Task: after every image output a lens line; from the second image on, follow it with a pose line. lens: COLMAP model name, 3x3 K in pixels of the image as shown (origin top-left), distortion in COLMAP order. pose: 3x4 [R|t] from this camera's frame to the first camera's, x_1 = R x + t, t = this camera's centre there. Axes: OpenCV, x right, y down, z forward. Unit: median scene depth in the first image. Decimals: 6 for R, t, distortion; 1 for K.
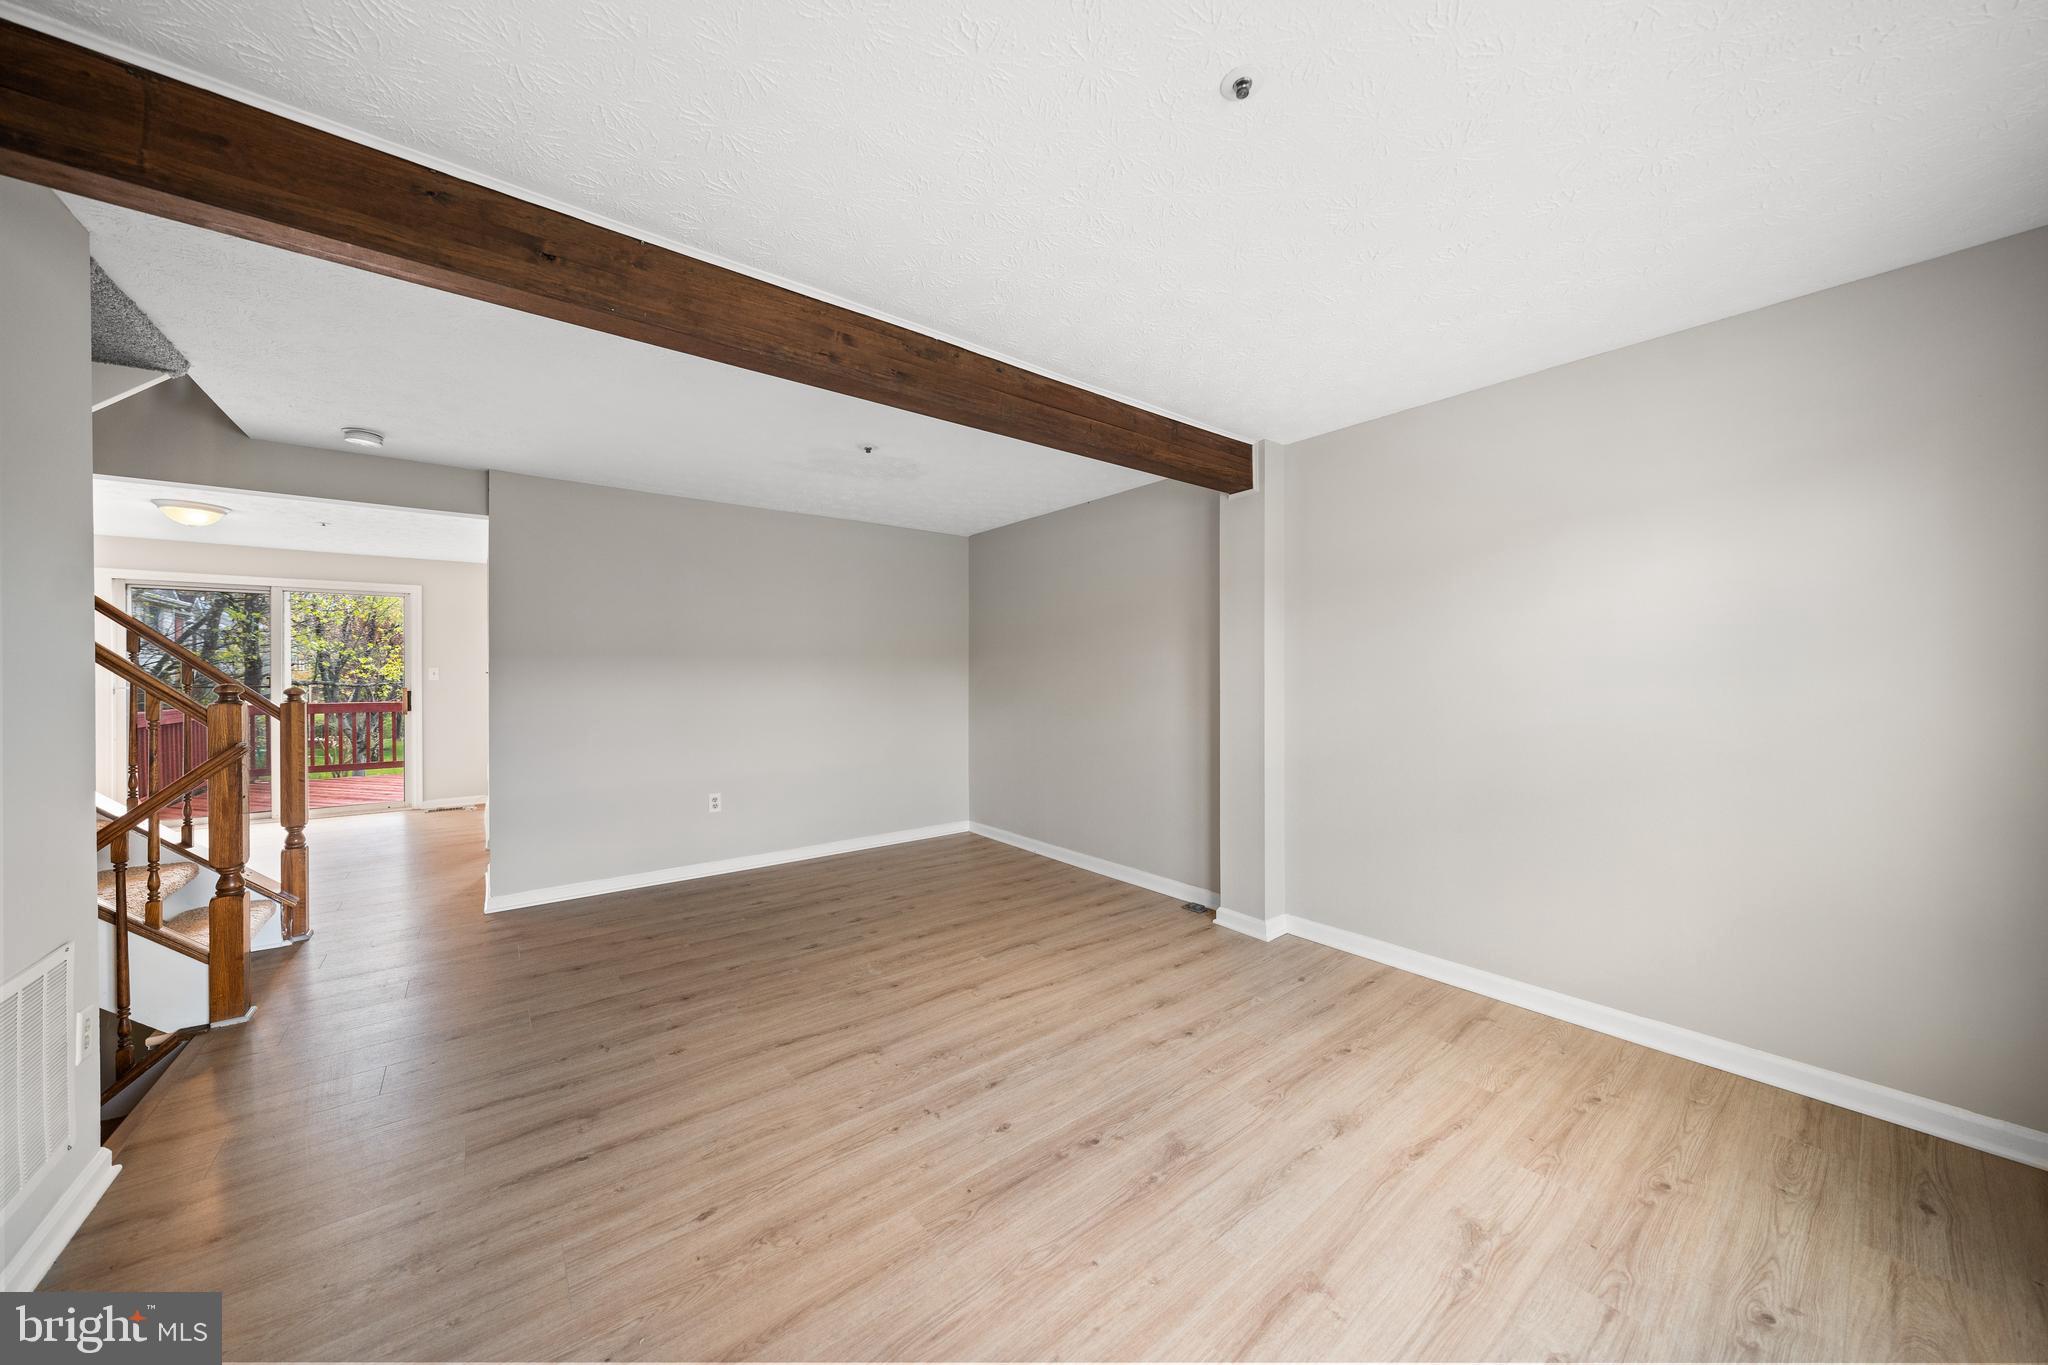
lens RADIAL K [[706.5, 0, 1024.0], [0, 706.5, 682.5], [0, 0, 1]] dist [-0.009663, 0.000260]
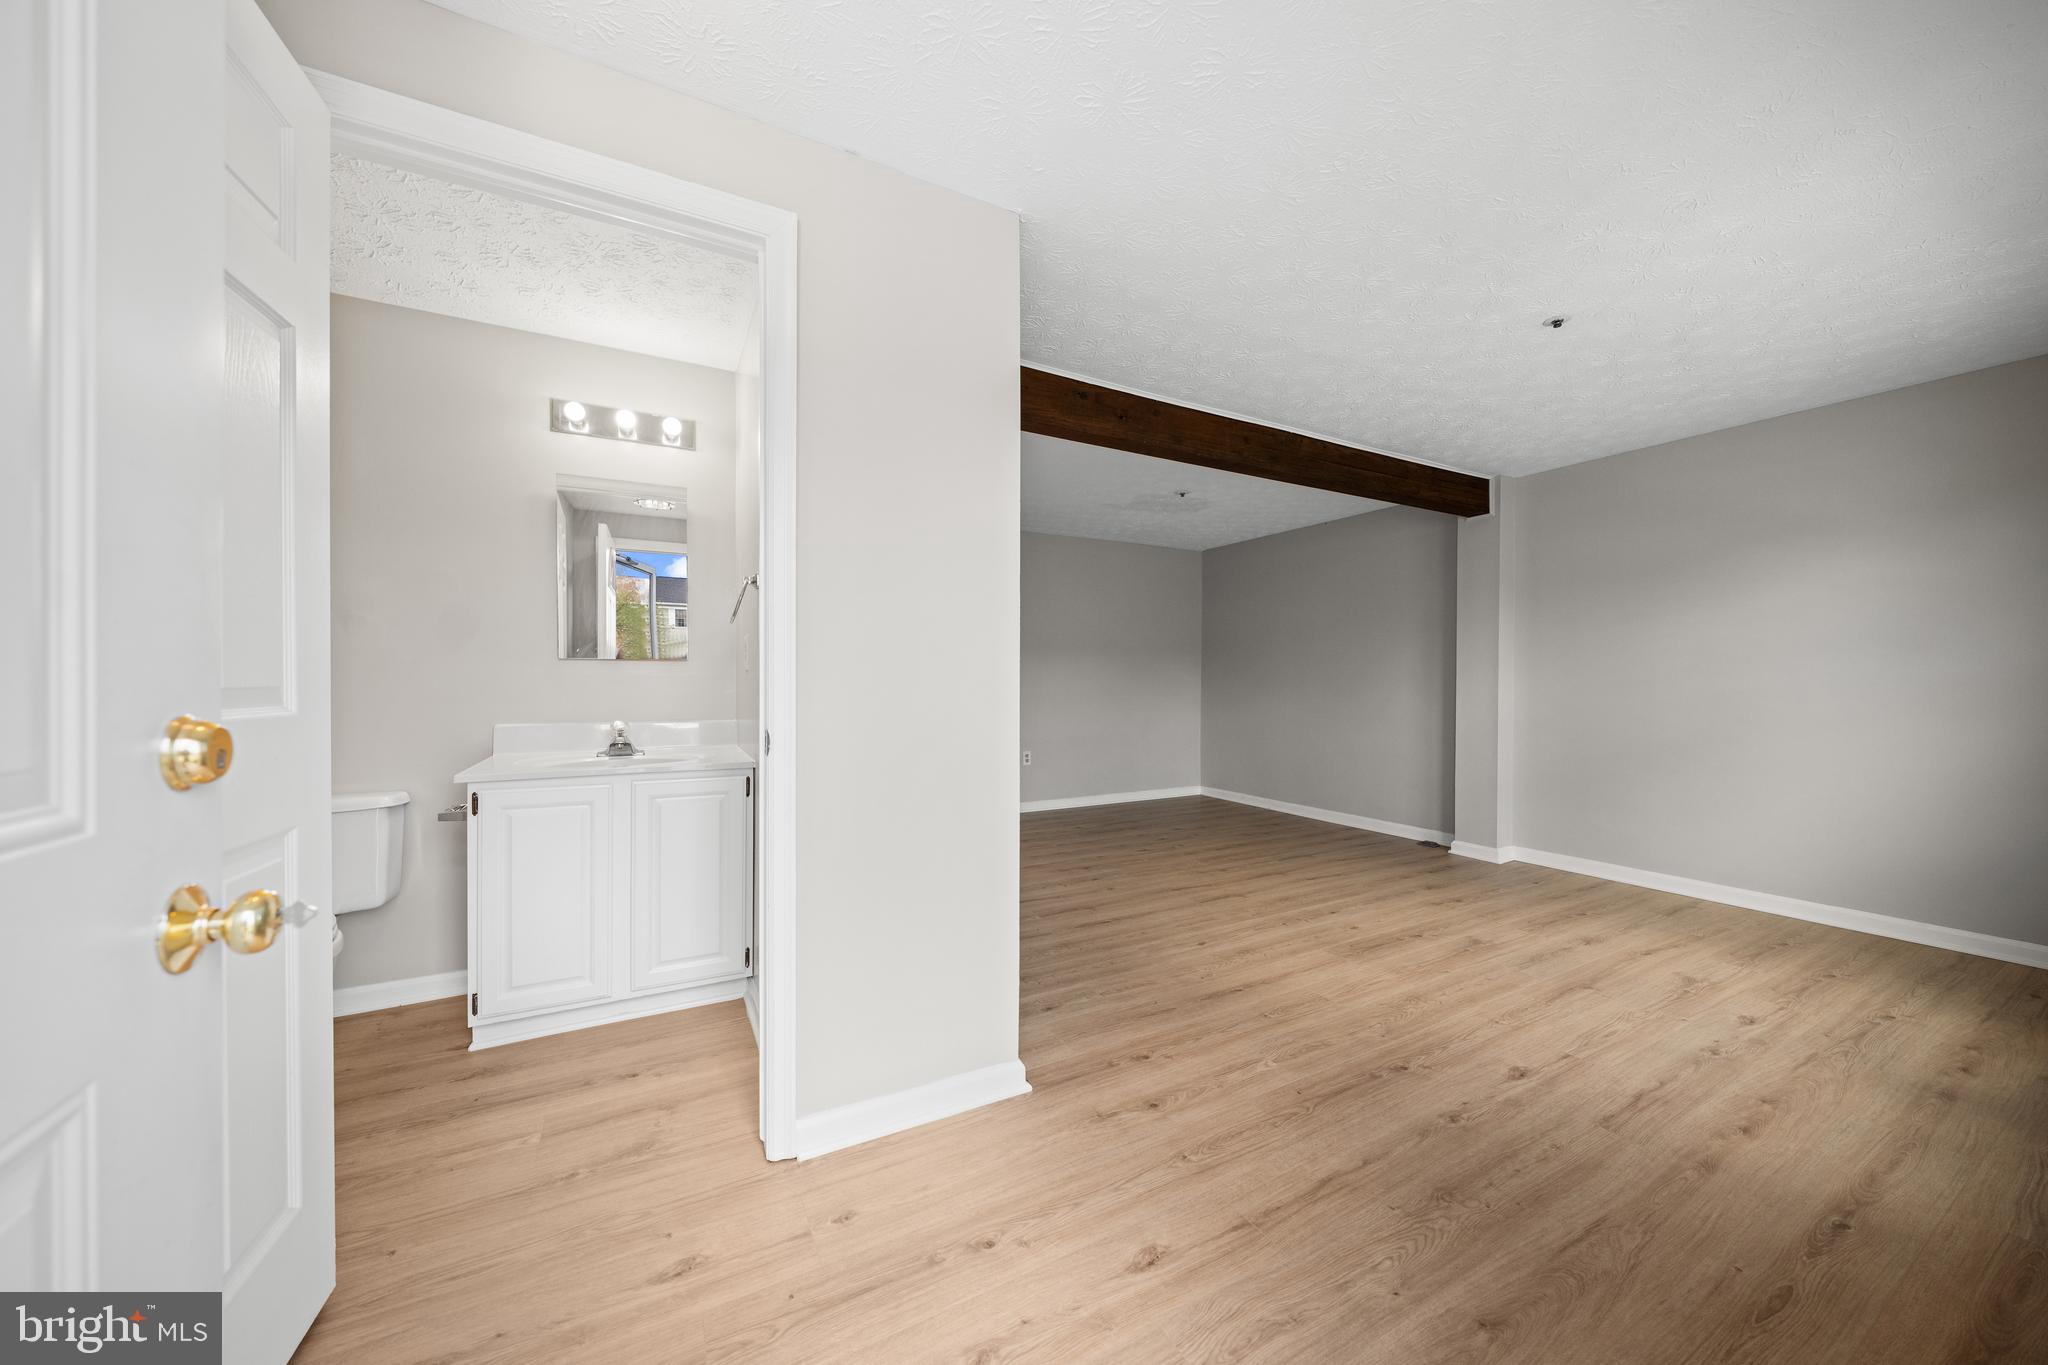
lens RADIAL K [[706.5, 0, 1024.0], [0, 706.5, 682.5], [0, 0, 1]] dist [-0.009663, 0.000260]
pose [[0.984395, 0.006571, -0.175848, -0.373414], [-0.007802, 0.999950, -0.006311, 0.067075], [0.175797, 0.007585, 0.984397, -0.546343]]
